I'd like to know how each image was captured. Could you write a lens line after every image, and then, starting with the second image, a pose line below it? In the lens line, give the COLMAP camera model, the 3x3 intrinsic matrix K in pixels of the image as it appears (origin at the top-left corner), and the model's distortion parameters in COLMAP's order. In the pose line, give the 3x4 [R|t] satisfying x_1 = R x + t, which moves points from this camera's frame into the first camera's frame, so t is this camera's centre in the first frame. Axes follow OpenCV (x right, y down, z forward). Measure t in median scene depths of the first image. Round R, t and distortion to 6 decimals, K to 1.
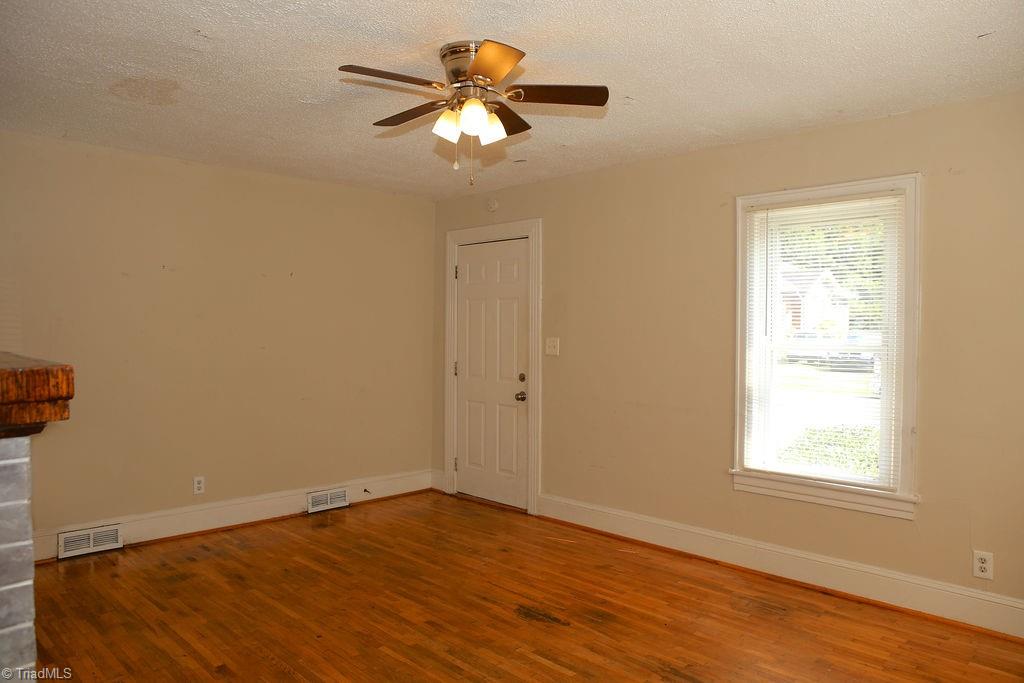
lens RADIAL K [[707.6, 0, 513.6], [0, 707.6, 340.6], [0, 0, 1]] dist [-0.101589, 0.072242]
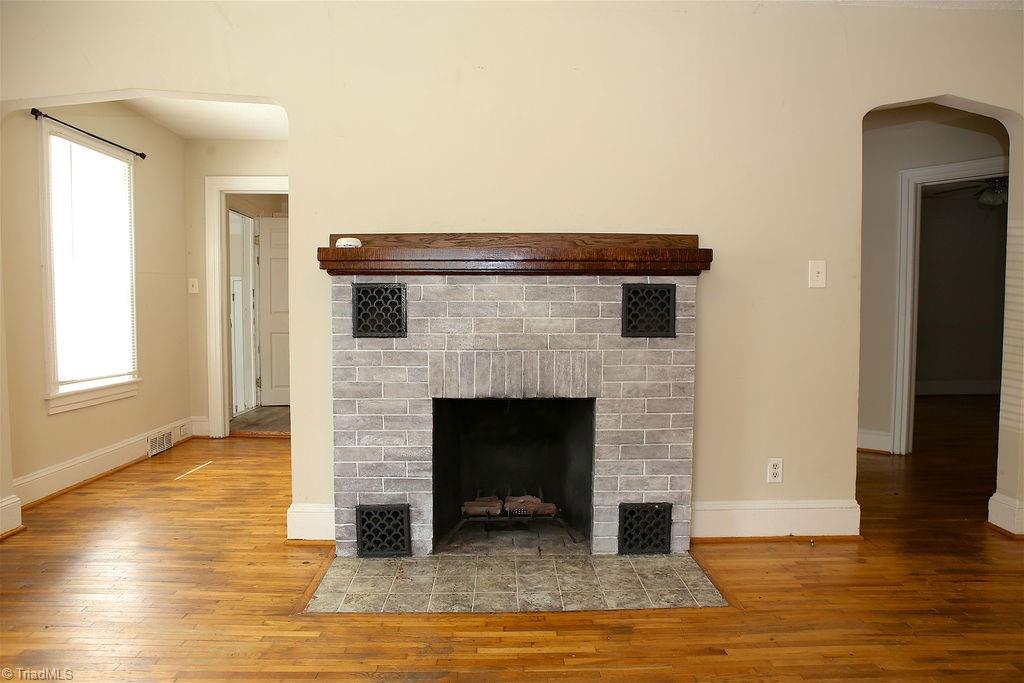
lens RADIAL K [[707.6, 0, 514.9], [0, 707.6, 343.5], [0, 0, 1]] dist [-0.101589, 0.072242]
pose [[-0.692378, 0.027597, -0.721007, 0.224000], [-0.030100, 0.997294, 0.067077, 0.060836], [0.720907, 0.068145, -0.689673, 1.029934]]
